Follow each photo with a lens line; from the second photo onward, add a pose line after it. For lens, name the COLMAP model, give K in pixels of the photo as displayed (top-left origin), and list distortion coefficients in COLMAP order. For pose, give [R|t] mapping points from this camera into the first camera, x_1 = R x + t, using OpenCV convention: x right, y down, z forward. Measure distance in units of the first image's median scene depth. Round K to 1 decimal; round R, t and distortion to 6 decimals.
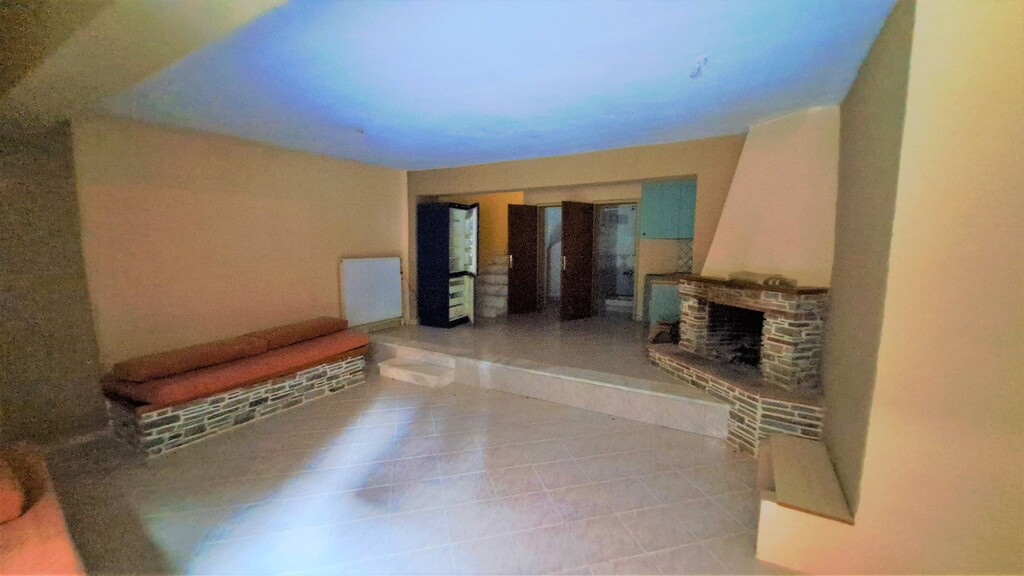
lens RADIAL K [[402.4, 0, 511.8], [0, 402.4, 287.3], [0, 0, 1]] dist [-0.018373, 0.001400]
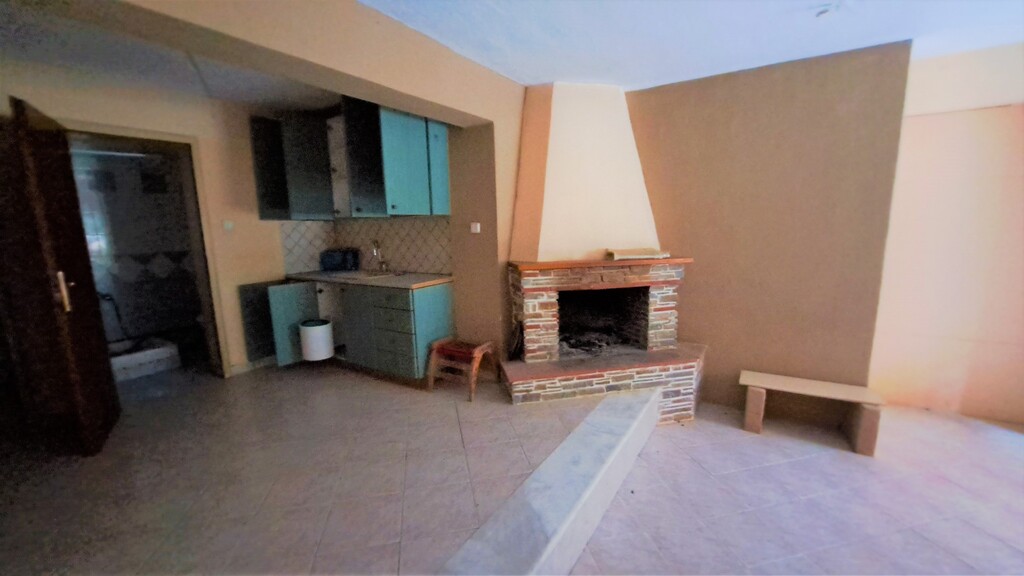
lens RADIAL K [[402.4, 0, 512.2], [0, 402.4, 293.2], [0, 0, 1]] dist [-0.018373, 0.001400]
pose [[0.044537, -0.172225, 0.984050, -0.388541], [0.135222, 0.977002, 0.164871, -0.135359], [-0.989814, 0.125723, 0.066801, 1.291866]]
